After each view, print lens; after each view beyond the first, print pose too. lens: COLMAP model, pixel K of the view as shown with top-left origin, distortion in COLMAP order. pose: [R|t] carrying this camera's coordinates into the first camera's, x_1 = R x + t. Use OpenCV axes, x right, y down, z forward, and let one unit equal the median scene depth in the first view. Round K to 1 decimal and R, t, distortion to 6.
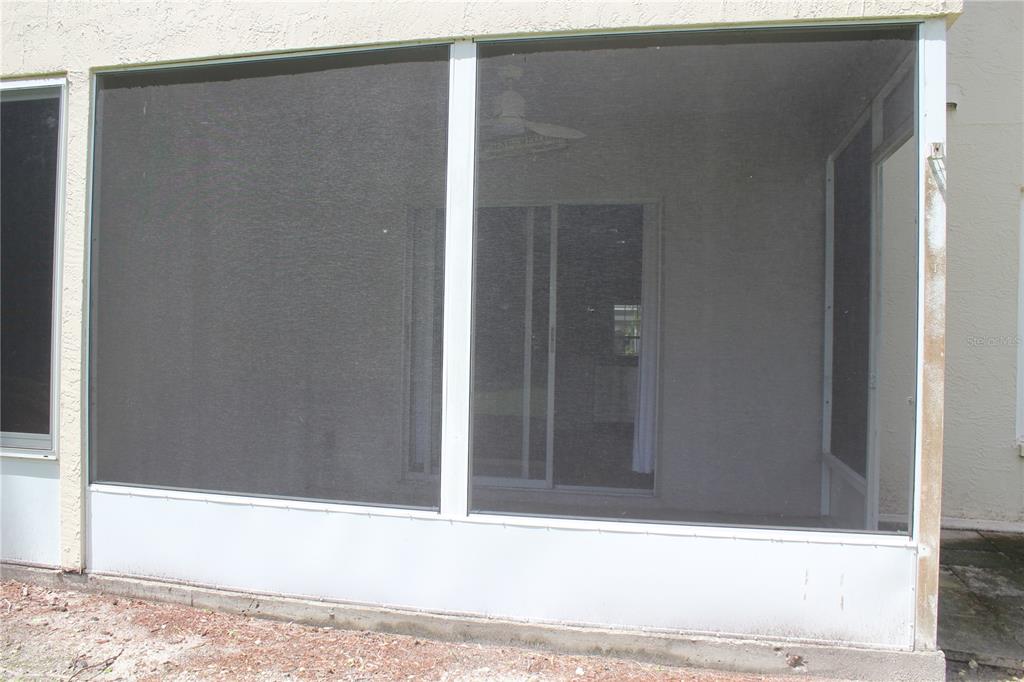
lens RADIAL K [[847.8, 0, 496.0], [0, 847.8, 340.7], [0, 0, 1]] dist [-0.156430, 0.125573]
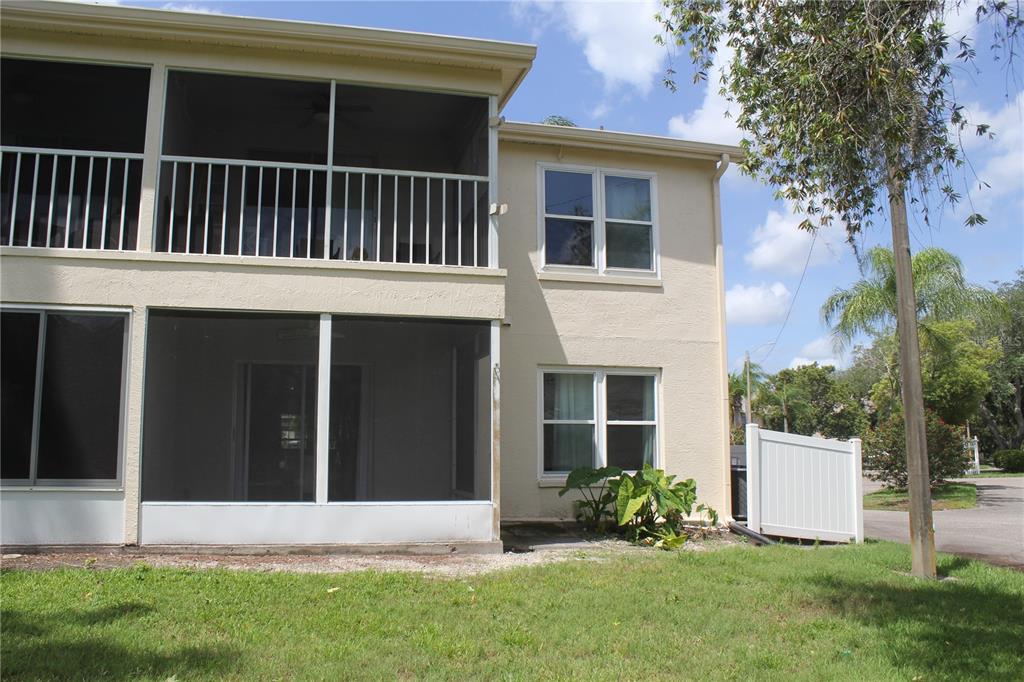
lens RADIAL K [[847.8, 0, 511.2], [0, 847.8, 338.1], [0, 0, 1]] dist [-0.156430, 0.125573]
pose [[0.885561, 0.042867, 0.462541, -0.713822], [0.017310, 0.991996, -0.125075, 0.041897], [-0.464200, 0.118768, 0.877731, -1.478382]]
